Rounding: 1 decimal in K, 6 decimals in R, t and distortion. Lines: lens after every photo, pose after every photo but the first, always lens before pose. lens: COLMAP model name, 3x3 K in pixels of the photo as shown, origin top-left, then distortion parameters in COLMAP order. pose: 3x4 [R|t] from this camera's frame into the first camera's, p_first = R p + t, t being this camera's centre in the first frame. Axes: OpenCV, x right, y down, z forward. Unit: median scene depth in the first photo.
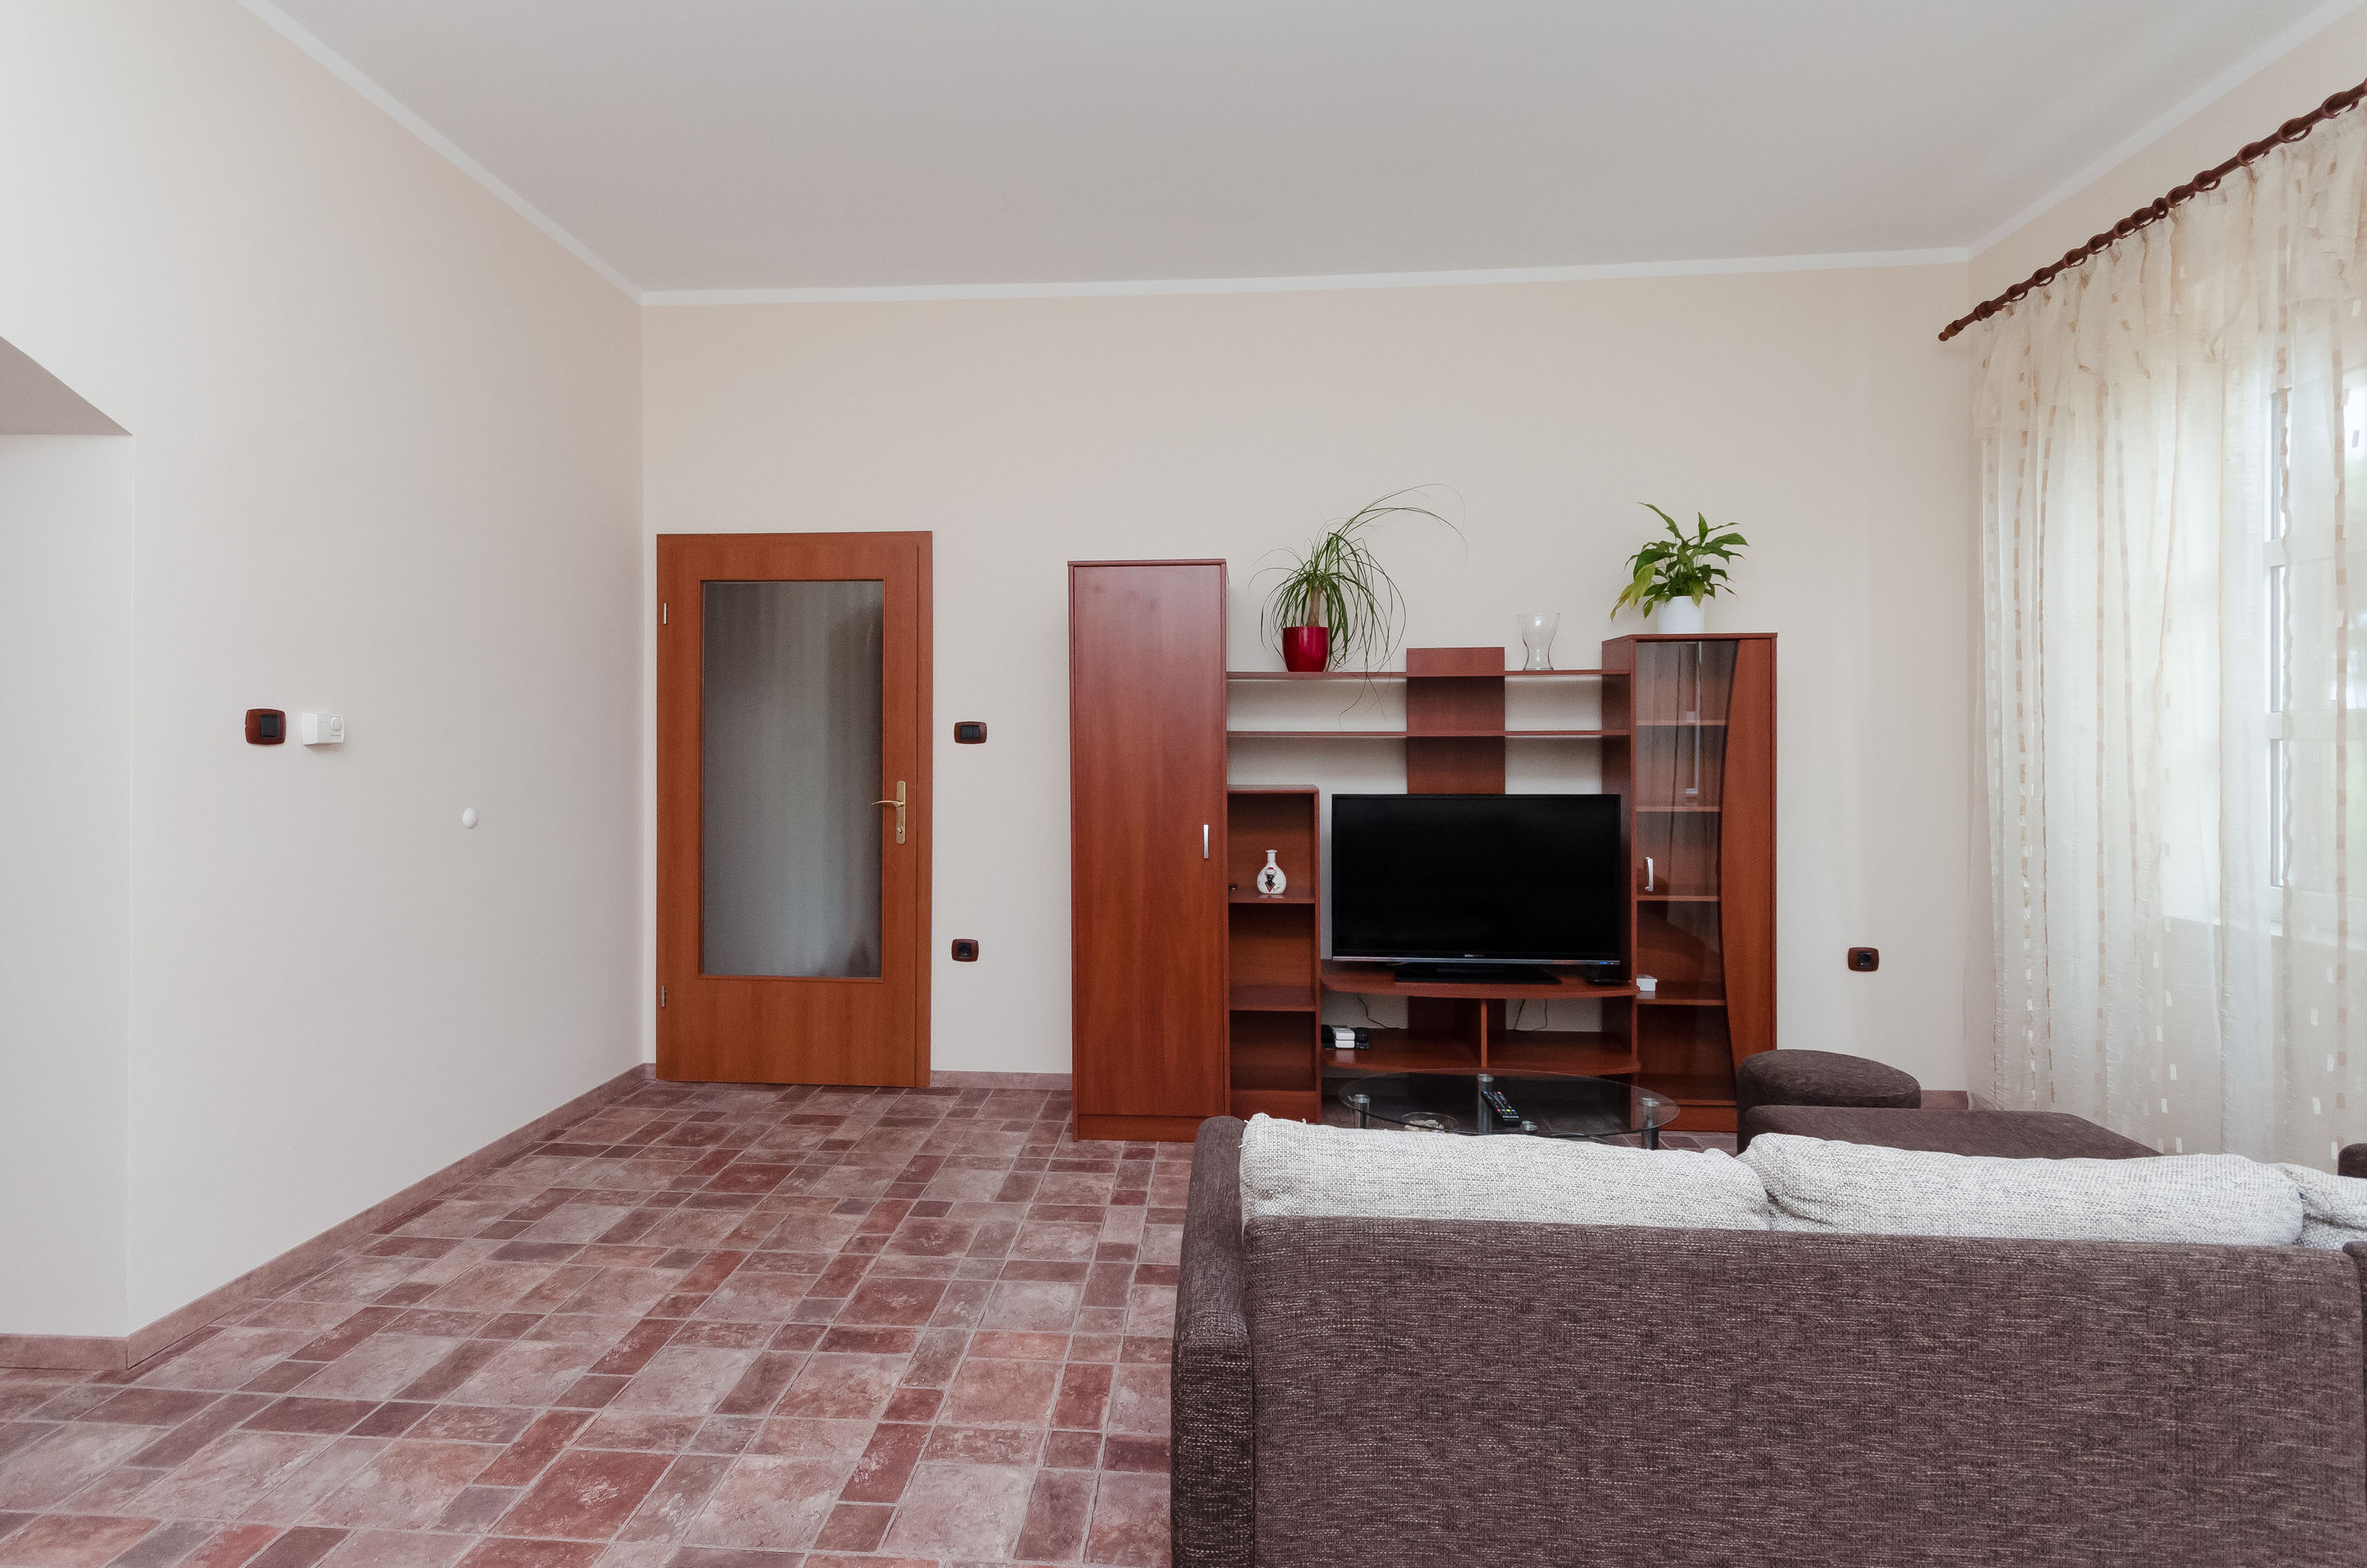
lens RADIAL K [[1064.7, 0, 1154.6], [0, 1064.7, 760.8], [0, 0, 1]] dist [0.000921, 0.002199]
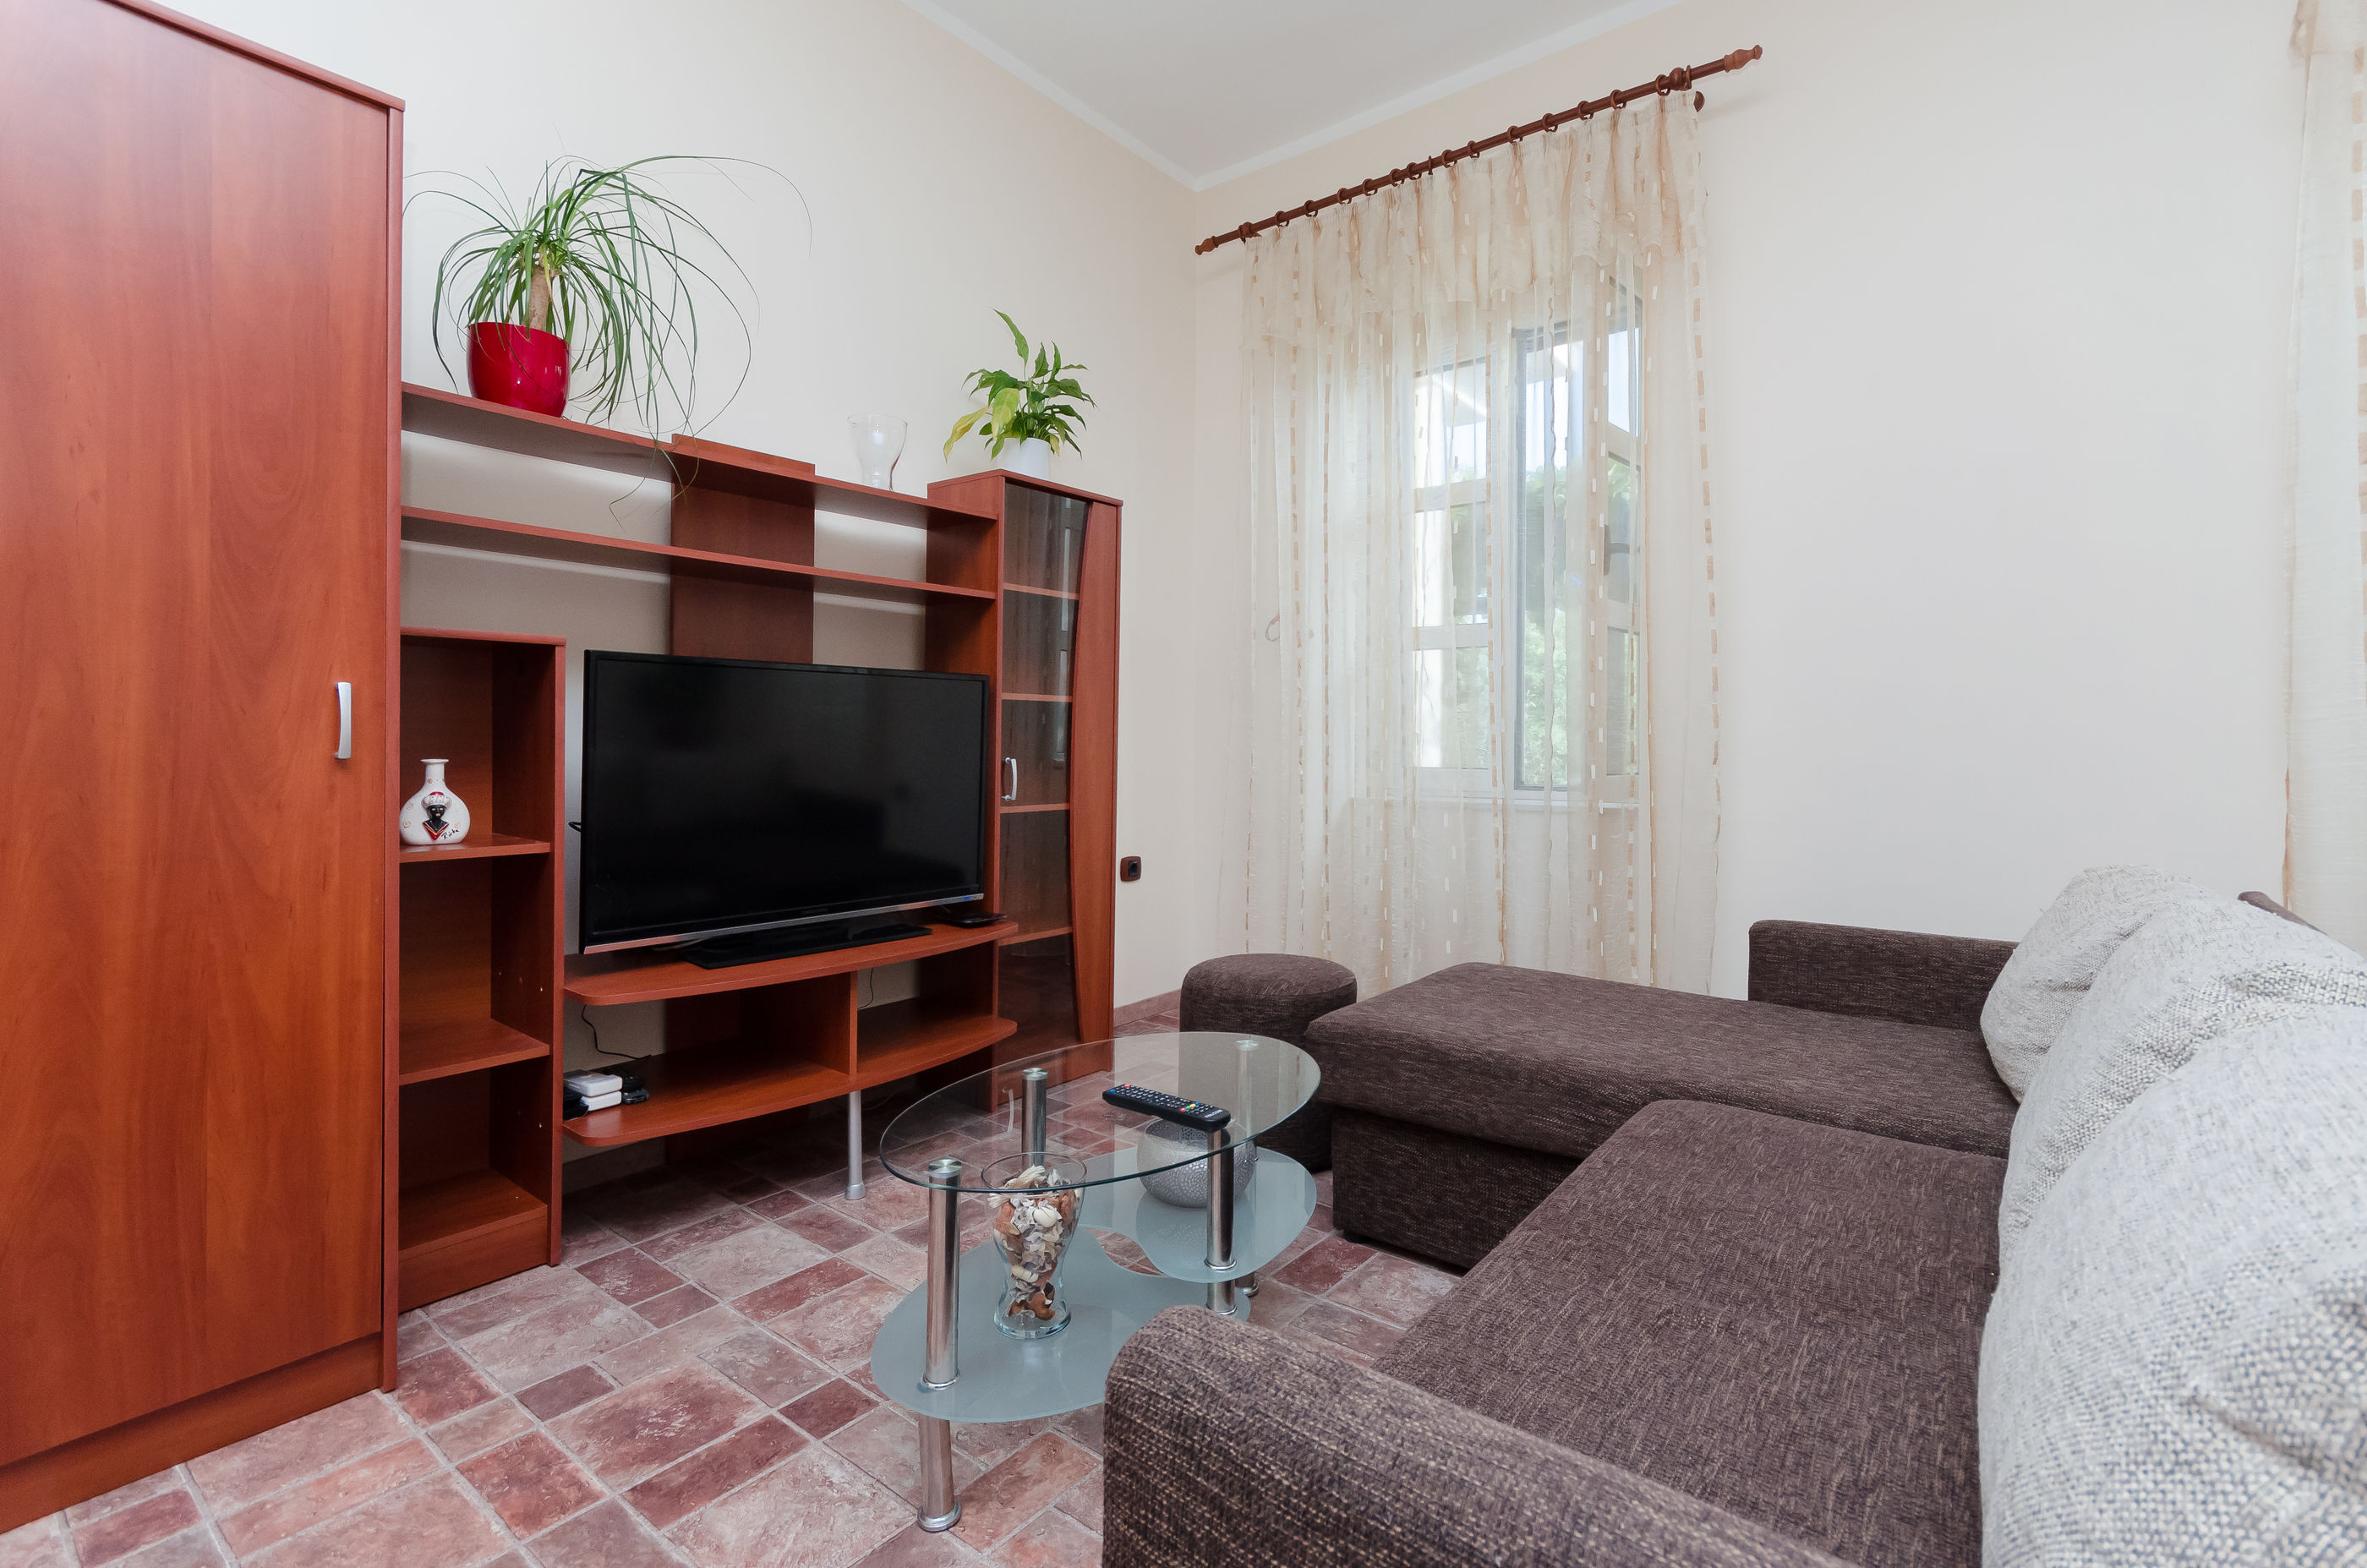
lens RADIAL K [[1064.7, 0, 1181.1], [0, 1064.7, 742.8], [0, 0, 1]] dist [0.000921, 0.002199]
pose [[0.560732, 0.006256, 0.827974, -0.117907], [0.000663, 0.999968, -0.008004, 0.085793], [-0.827997, 0.005037, 0.560709, 0.448211]]
